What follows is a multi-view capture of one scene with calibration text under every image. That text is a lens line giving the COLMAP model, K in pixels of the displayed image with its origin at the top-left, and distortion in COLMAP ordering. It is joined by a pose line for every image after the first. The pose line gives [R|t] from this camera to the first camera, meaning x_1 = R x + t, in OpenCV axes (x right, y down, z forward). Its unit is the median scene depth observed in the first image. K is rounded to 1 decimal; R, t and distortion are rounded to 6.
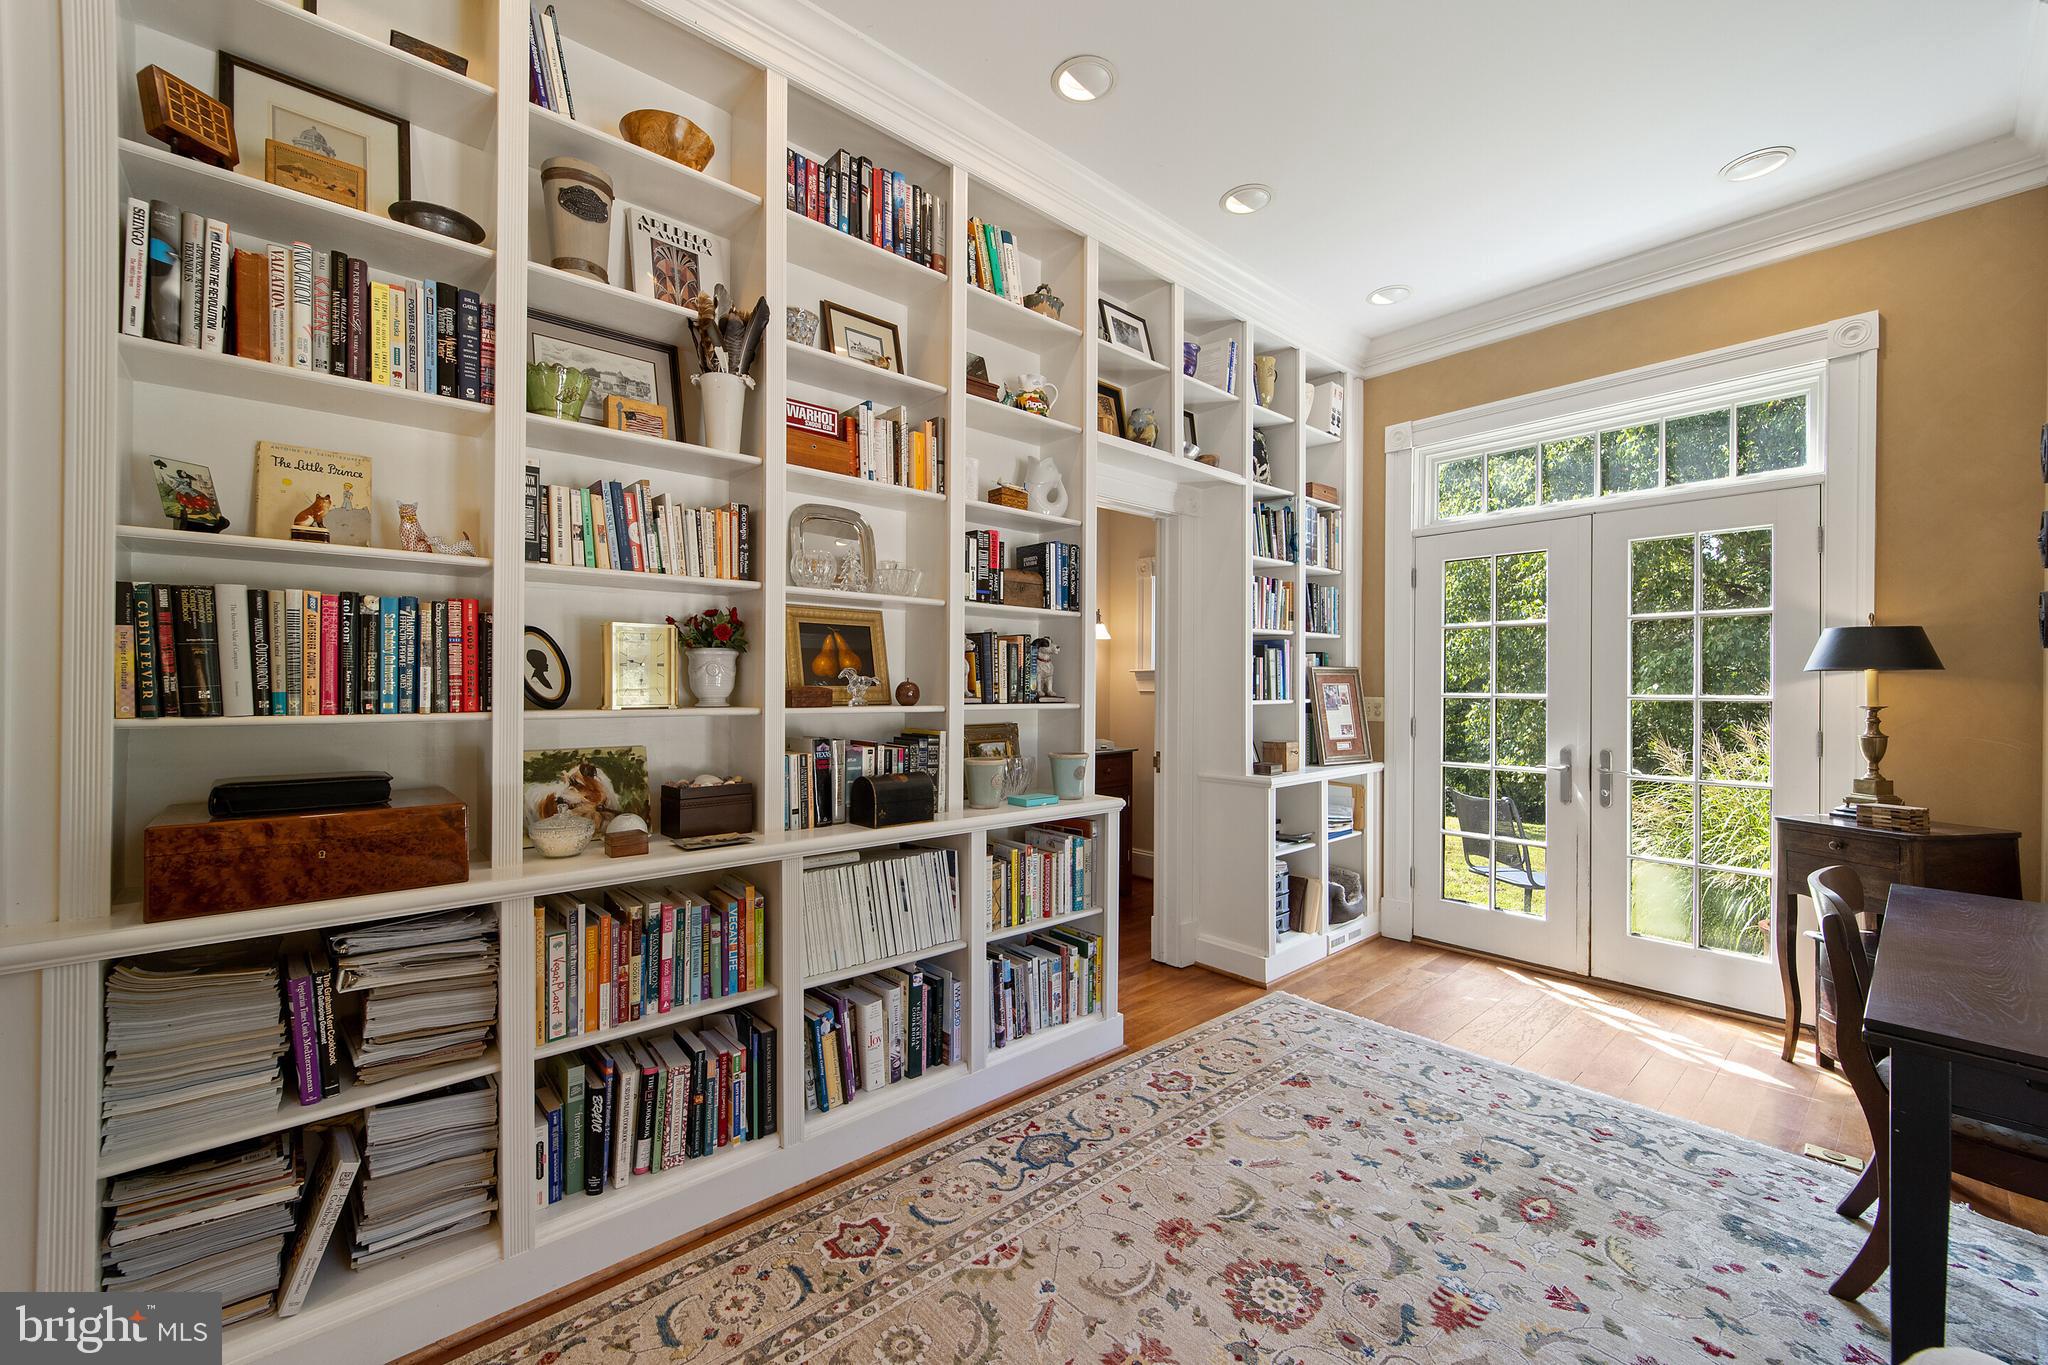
lens RADIAL K [[821.2, 0, 1028.9], [0, 821.2, 683.8], [0, 0, 1]] dist [-0.001013, 0.000324]
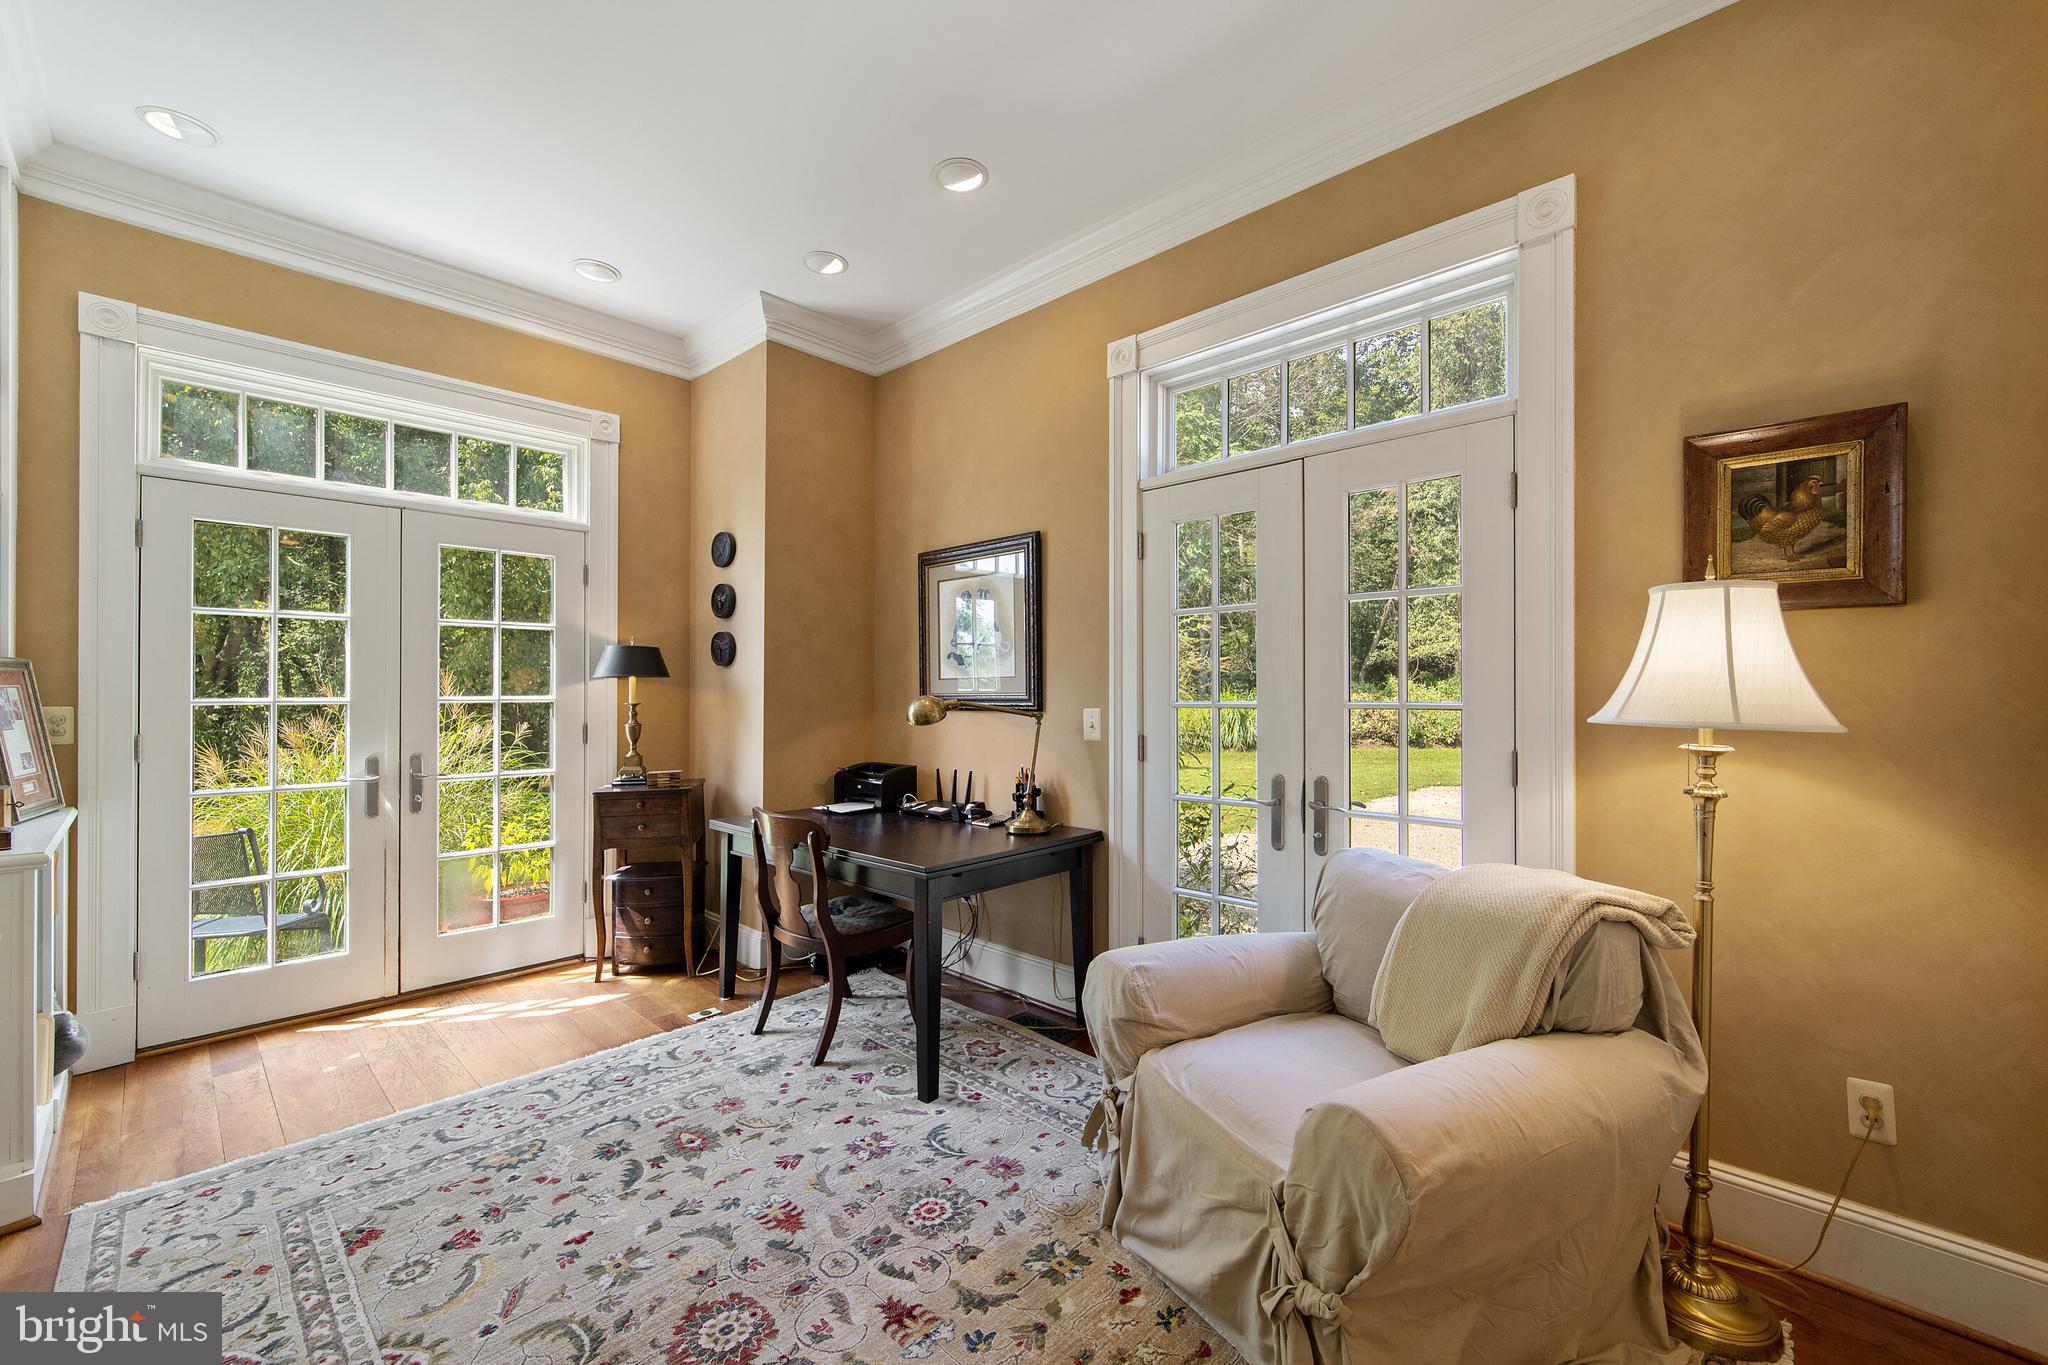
lens RADIAL K [[821.2, 0, 1033.3], [0, 821.2, 687.4], [0, 0, 1]] dist [-0.001013, 0.000324]
pose [[-0.087381, -0.001088, 0.996174, -0.387184], [-0.002198, 0.999997, 0.000899, -0.001695], [-0.996173, -0.002111, -0.087383, 0.417383]]
